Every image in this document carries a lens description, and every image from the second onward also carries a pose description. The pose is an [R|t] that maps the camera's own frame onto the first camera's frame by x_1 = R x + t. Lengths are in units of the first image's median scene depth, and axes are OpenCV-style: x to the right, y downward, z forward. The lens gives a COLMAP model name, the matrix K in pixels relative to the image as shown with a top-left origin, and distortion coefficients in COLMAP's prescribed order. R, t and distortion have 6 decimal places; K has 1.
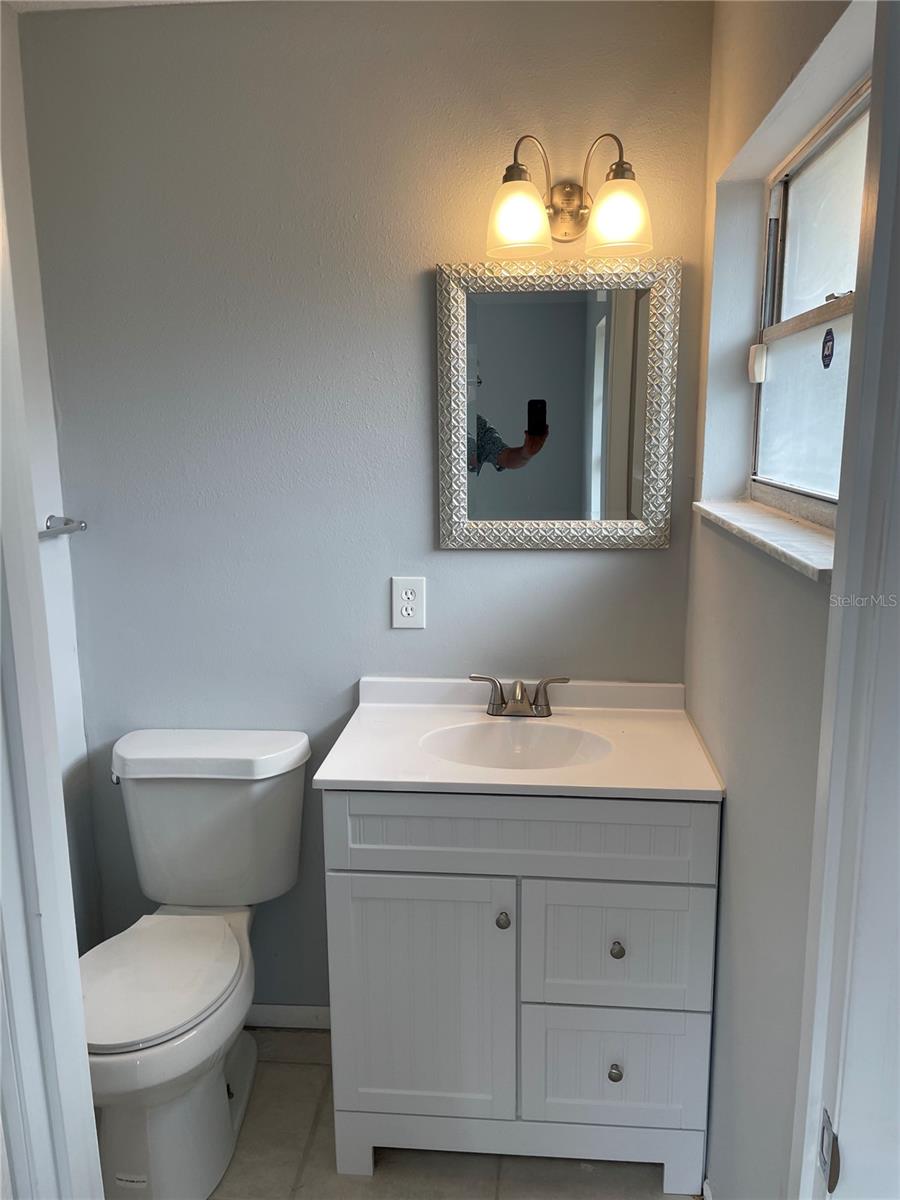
lens RADIAL K [[911.3, 0, 450.5], [0, 911.3, 603.6], [0, 0, 1]] dist [0.036584, -0.002554]
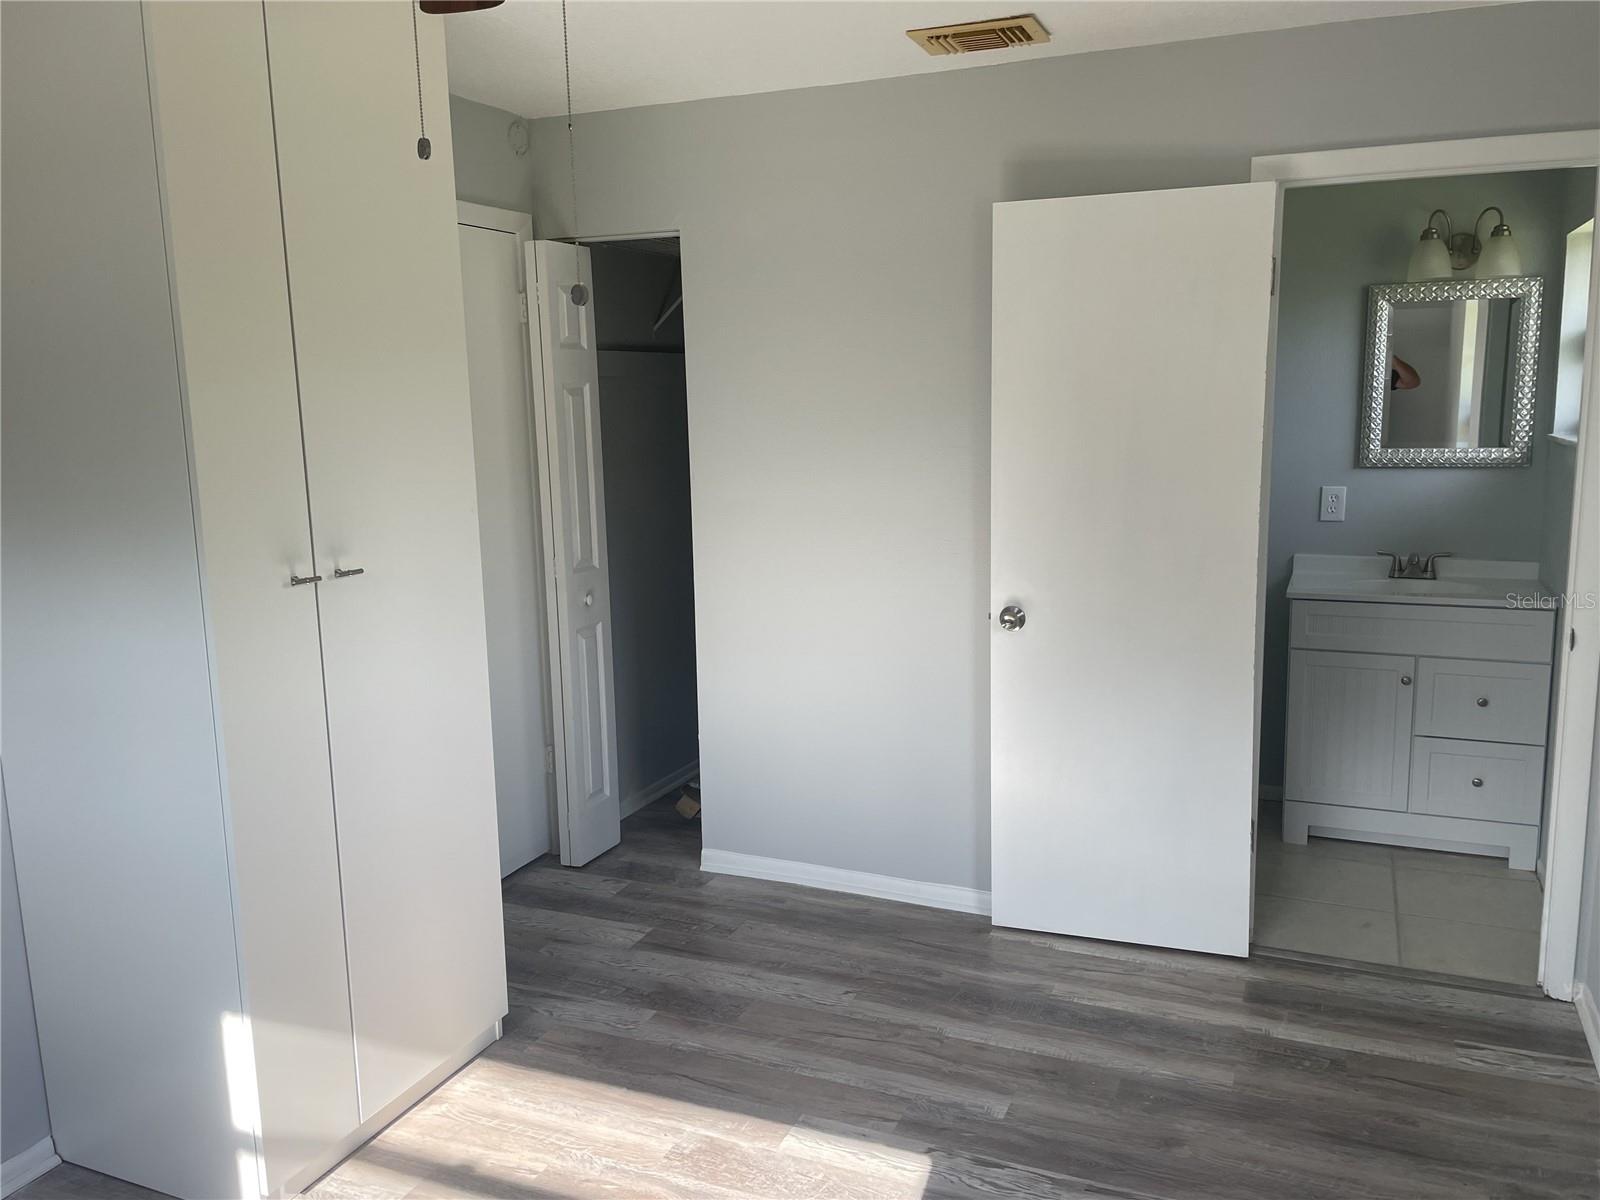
lens RADIAL K [[1251.3, 0, 800.0], [0, 1251.3, 596.5], [0, 0, 1]] dist [0.007882, 0.002565]
pose [[0.950198, 0.039134, -0.309180, -0.252183], [-0.050828, 0.998261, -0.029857, 0.274866], [0.307474, 0.044085, 0.950535, -1.313152]]
